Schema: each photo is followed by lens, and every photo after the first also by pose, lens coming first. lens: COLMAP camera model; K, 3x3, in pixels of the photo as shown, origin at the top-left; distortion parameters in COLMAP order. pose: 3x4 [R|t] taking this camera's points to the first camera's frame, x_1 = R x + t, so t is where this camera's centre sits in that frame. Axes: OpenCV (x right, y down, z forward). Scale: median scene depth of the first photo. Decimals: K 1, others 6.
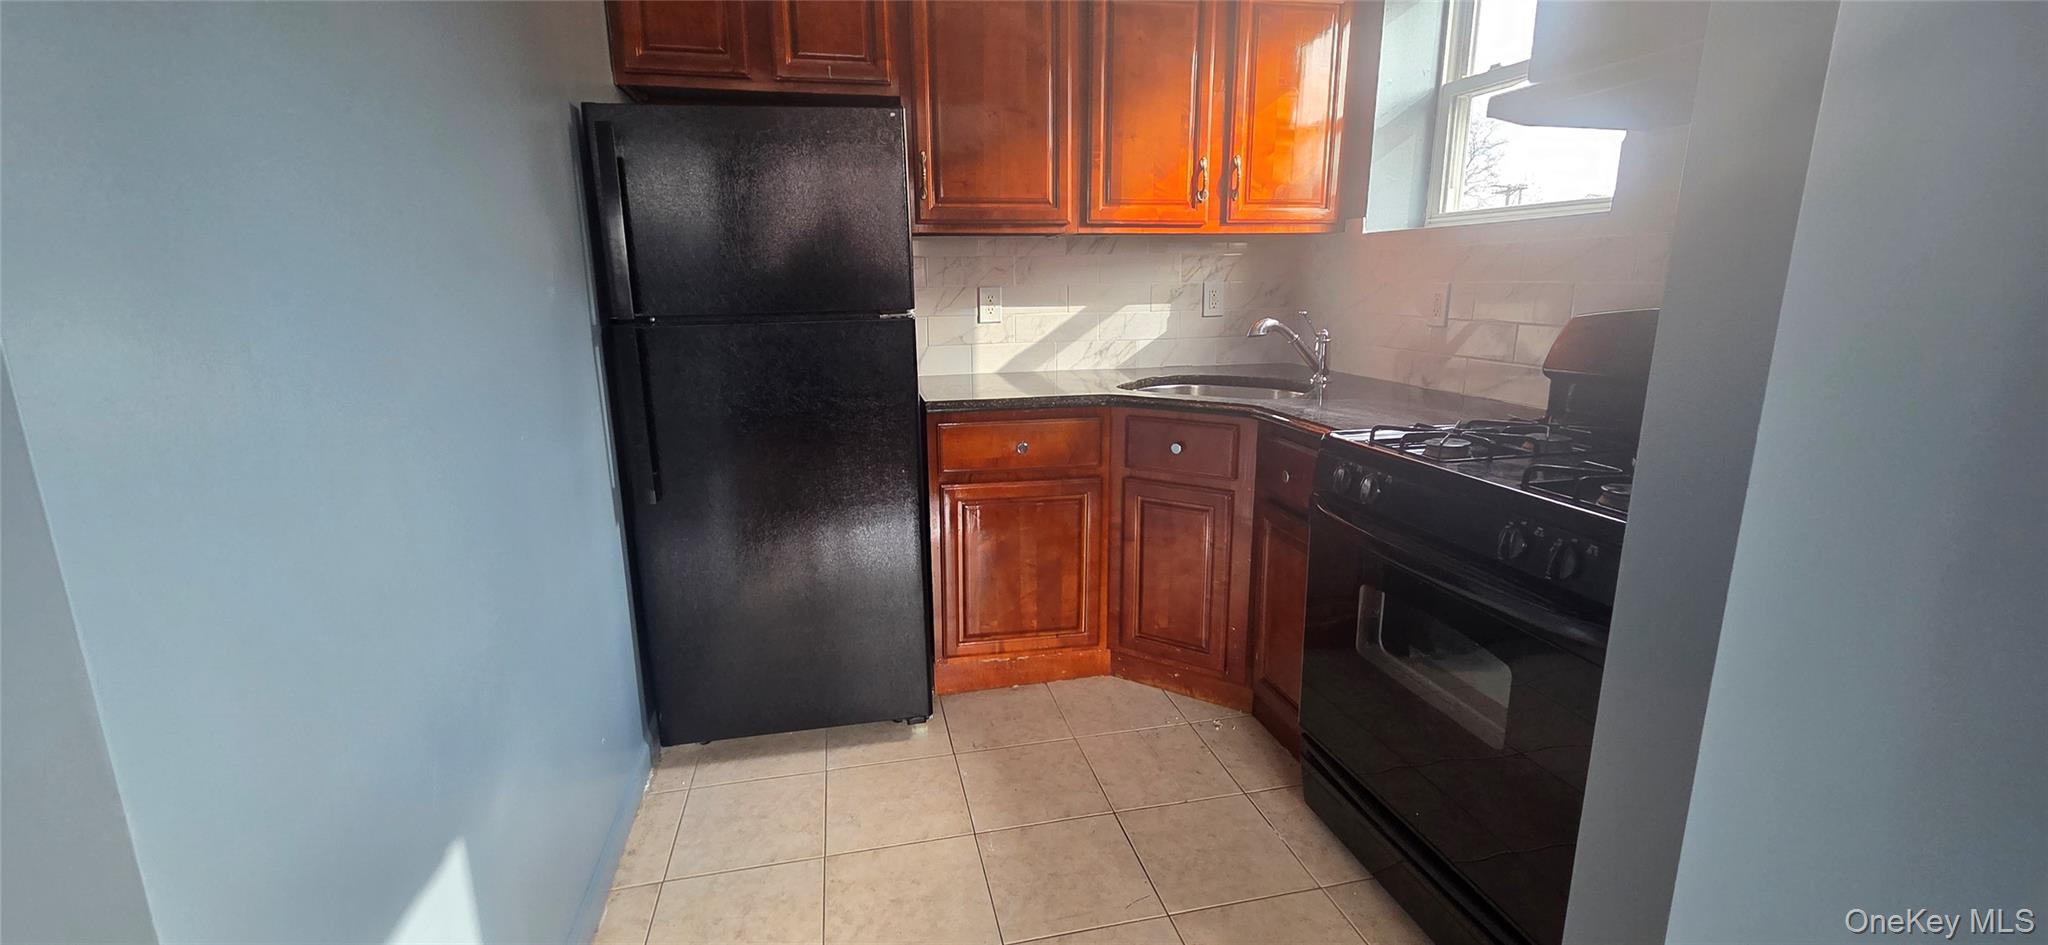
lens RADIAL K [[832.8, 0, 1012.9], [0, 832.8, 457.6], [0, 0, 1]] dist [0.000568, 0.000113]
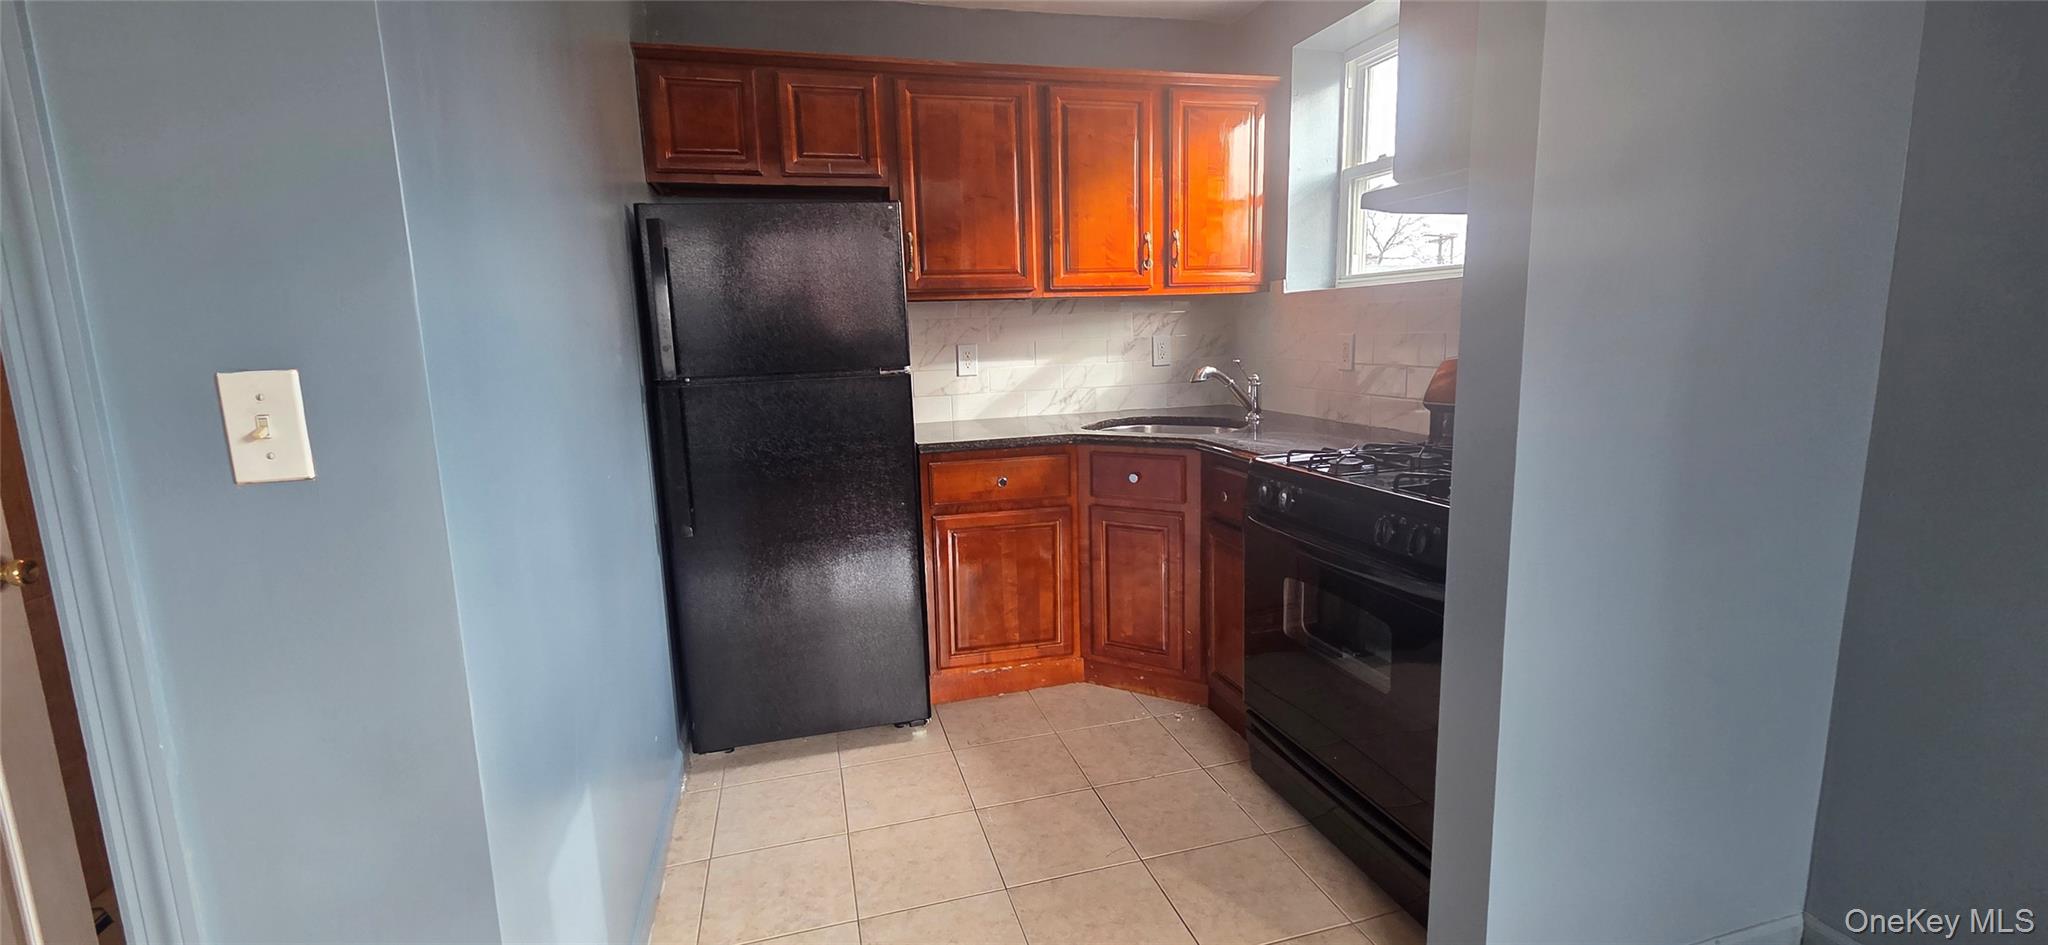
lens RADIAL K [[832.8, 0, 1012.9], [0, 832.8, 457.6], [0, 0, 1]] dist [0.000568, 0.000113]
pose [[0.998487, -0.028066, 0.047289, -0.026981], [0.030906, 0.997693, -0.060447, 0.024289], [-0.045484, 0.061817, 0.997051, -0.155252]]
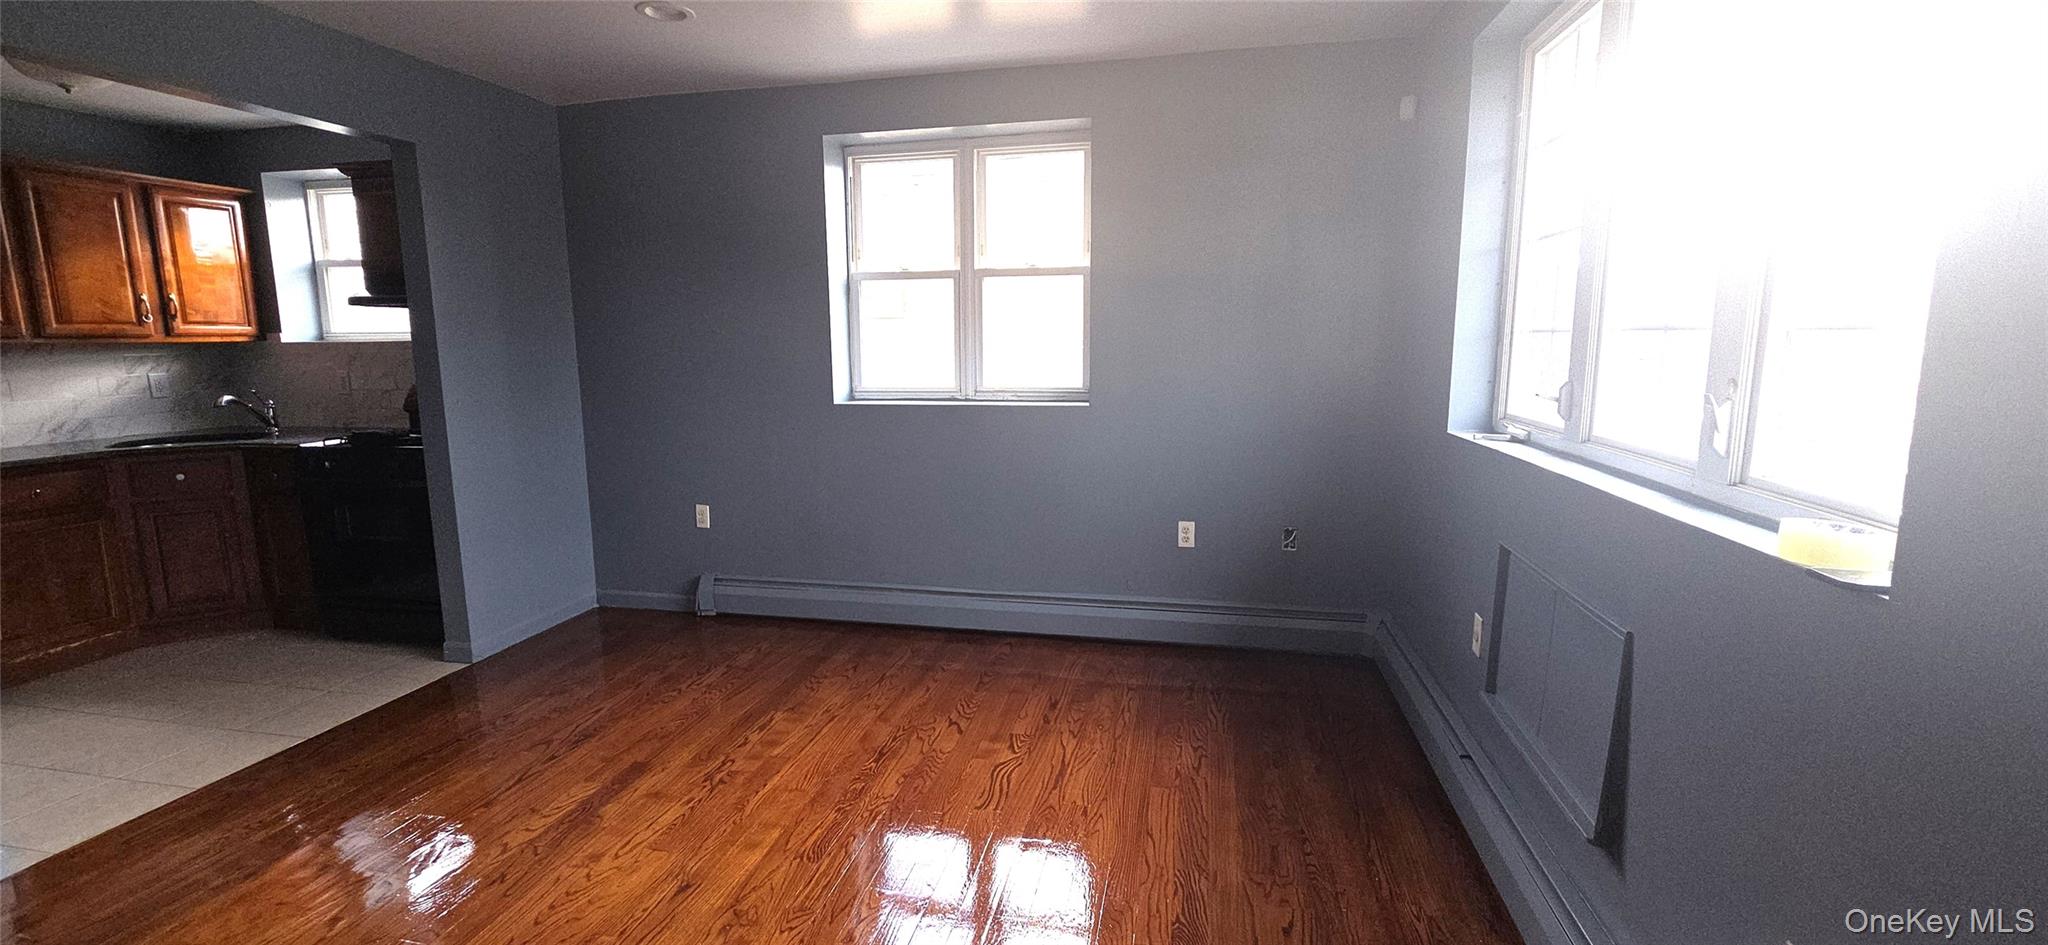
lens RADIAL K [[832.2, 0, 1016.2], [0, 832.2, 459.3], [0, 0, 1]] dist [0.000788, 0.000096]
pose [[0.411588, -0.126347, 0.902569, -0.560147], [0.198949, 0.978915, 0.046310, 0.192557], [-0.889390, 0.160505, 0.428046, -1.083906]]
